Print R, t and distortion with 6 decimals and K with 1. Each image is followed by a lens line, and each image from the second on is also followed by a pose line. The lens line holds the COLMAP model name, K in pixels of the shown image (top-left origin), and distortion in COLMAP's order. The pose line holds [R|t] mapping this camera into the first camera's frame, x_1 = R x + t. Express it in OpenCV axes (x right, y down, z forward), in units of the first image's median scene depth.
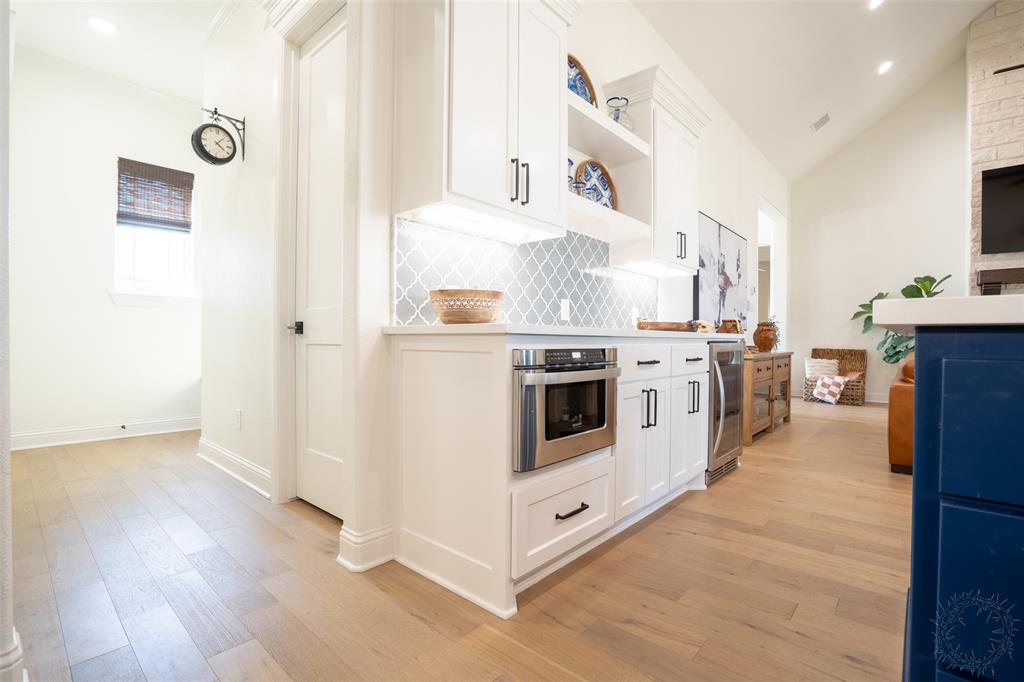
lens RADIAL K [[474.8, 0, 512.0], [0, 474.8, 341.0], [0, 0, 1]] dist [-0.059725, 0.022842]
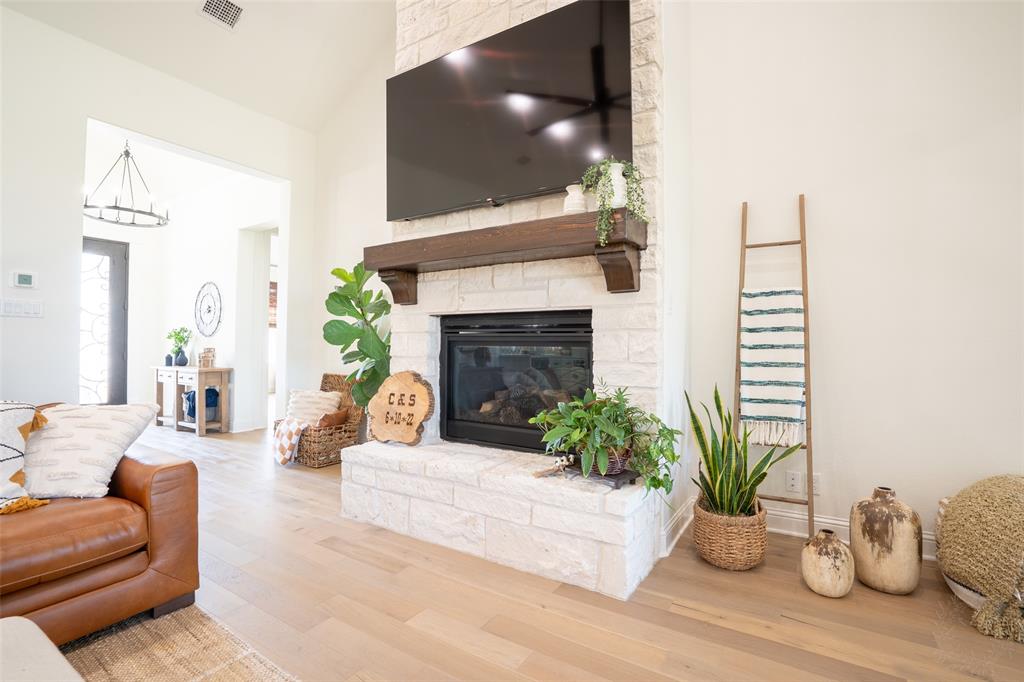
lens RADIAL K [[474.8, 0, 512.0], [0, 474.8, 341.0], [0, 0, 1]] dist [-0.059725, 0.022842]
pose [[0.986783, 0.003599, 0.162006, 1.035500], [-0.001774, 0.999933, -0.011410, -0.029910], [-0.162036, 0.010971, 0.986724, 0.368905]]
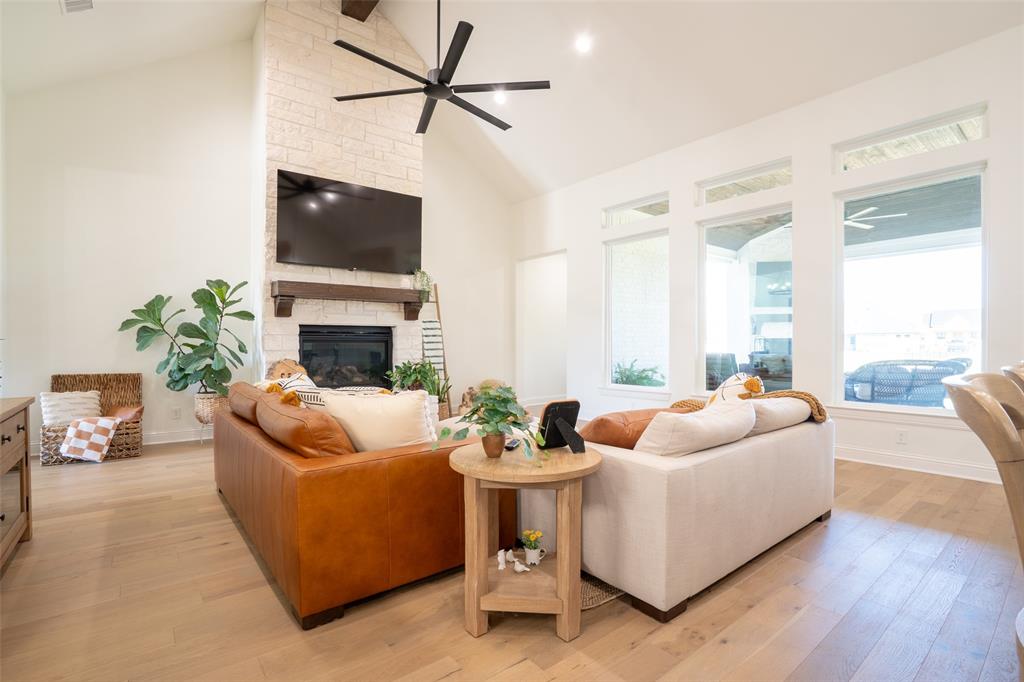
lens RADIAL K [[482.8, 0, 511.3], [0, 482.8, 349.4], [0, 0, 1]] dist [-0.055463, 0.020410]
pose [[0.169756, -0.015929, 0.985357, 0.178573], [0.007633, 0.999861, 0.014849, -0.028945], [-0.985457, 0.005001, 0.169854, 0.373038]]
